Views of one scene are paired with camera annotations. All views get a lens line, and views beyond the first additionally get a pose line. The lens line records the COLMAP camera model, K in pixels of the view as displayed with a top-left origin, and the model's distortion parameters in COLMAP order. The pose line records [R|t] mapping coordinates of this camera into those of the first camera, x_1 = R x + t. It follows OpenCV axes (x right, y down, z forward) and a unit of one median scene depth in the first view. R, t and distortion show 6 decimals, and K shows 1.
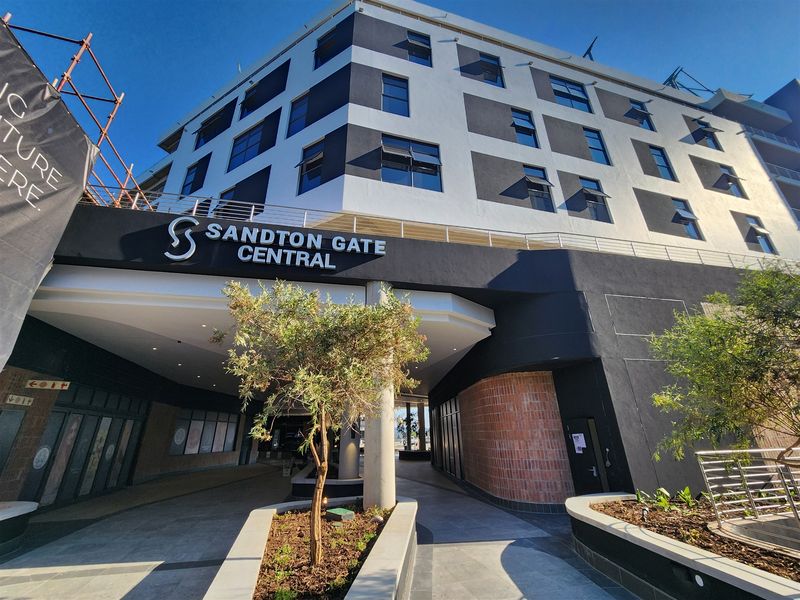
lens RADIAL K [[326.2, 0, 396.8], [0, 326.2, 303.8], [0, 0, 1]] dist [-0.003304, -0.001941]
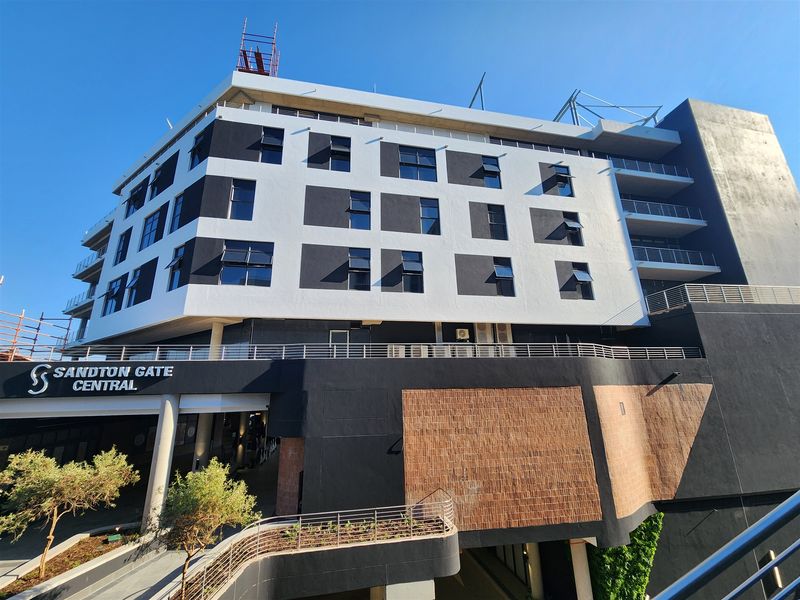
lens RADIAL K [[326.2, 0, 402.8], [0, 326.2, 301.0], [0, 0, 1]] dist [-0.003304, -0.001941]
pose [[0.997744, -0.029775, -0.060161, 1.219358], [0.036338, 0.993142, 0.111120, -0.663264], [0.056440, -0.113055, 0.991984, -0.467010]]
